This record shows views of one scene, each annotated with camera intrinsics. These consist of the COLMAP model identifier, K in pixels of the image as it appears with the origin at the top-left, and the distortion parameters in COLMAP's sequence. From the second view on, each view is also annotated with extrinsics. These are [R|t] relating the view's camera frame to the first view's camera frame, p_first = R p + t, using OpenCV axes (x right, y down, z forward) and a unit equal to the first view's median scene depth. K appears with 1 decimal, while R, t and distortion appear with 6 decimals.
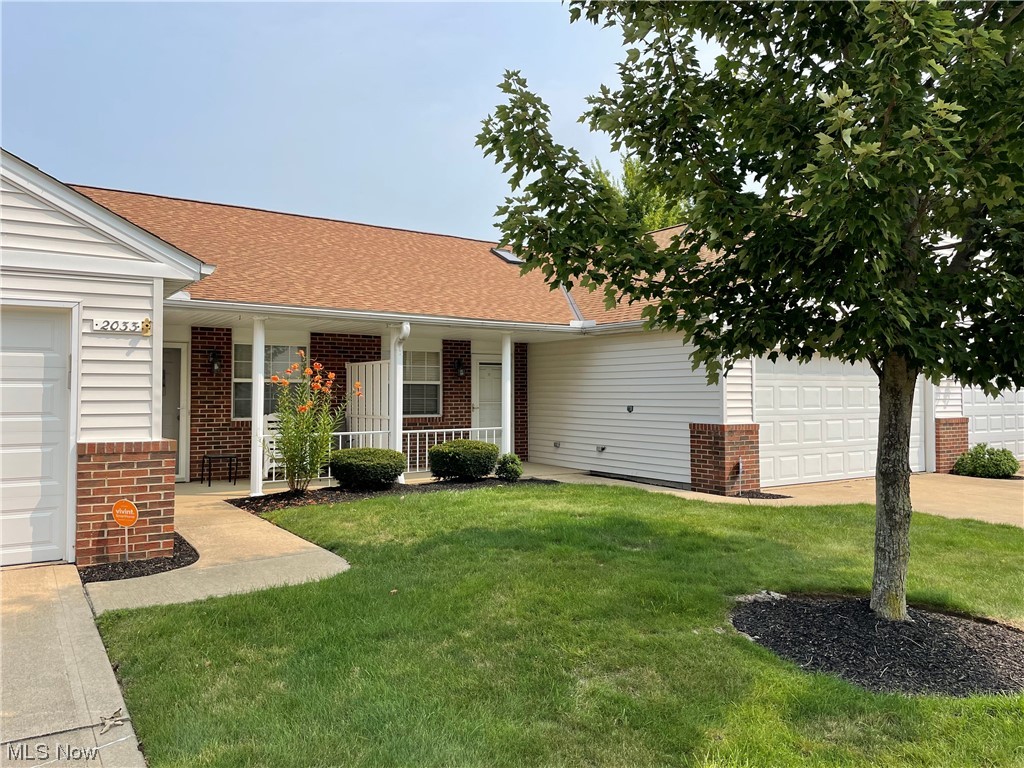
lens RADIAL K [[813.1, 0, 507.2], [0, 813.1, 388.5], [0, 0, 1]] dist [0.080867, -0.001937]
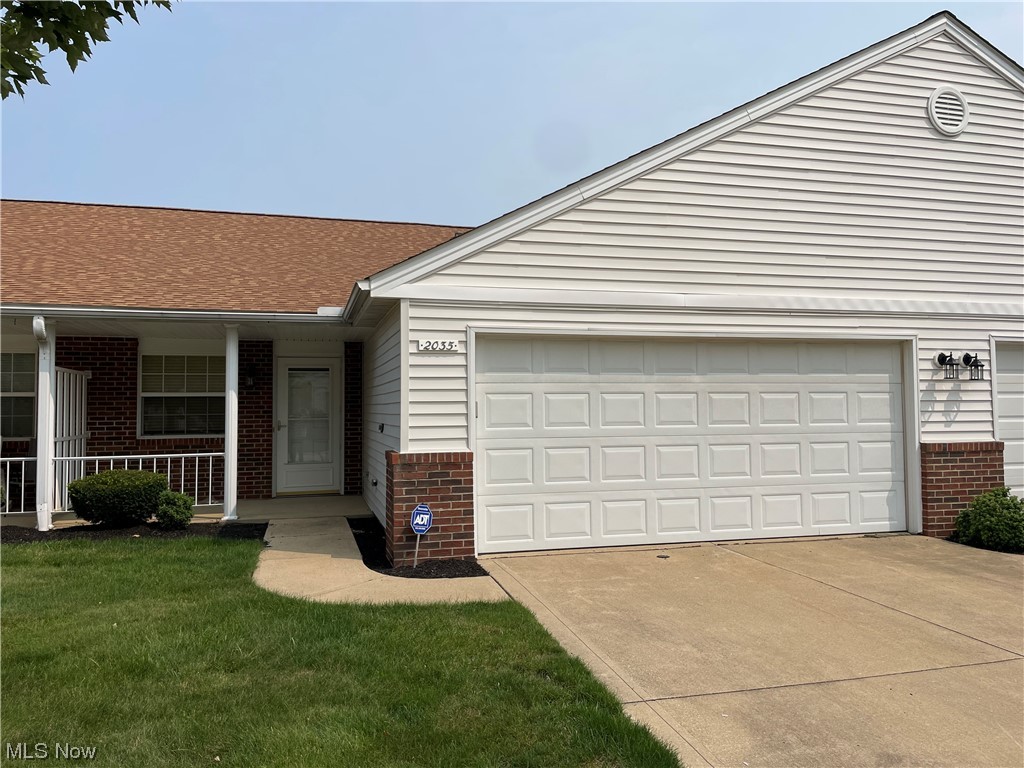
lens RADIAL K [[813.1, 0, 514.5], [0, 813.1, 380.0], [0, 0, 1]] dist [0.080867, -0.001937]
pose [[0.934805, -0.019415, -0.354630, 0.454179], [0.011046, 0.999611, -0.025610, 0.002655], [0.354989, 0.020023, 0.934656, 0.338338]]
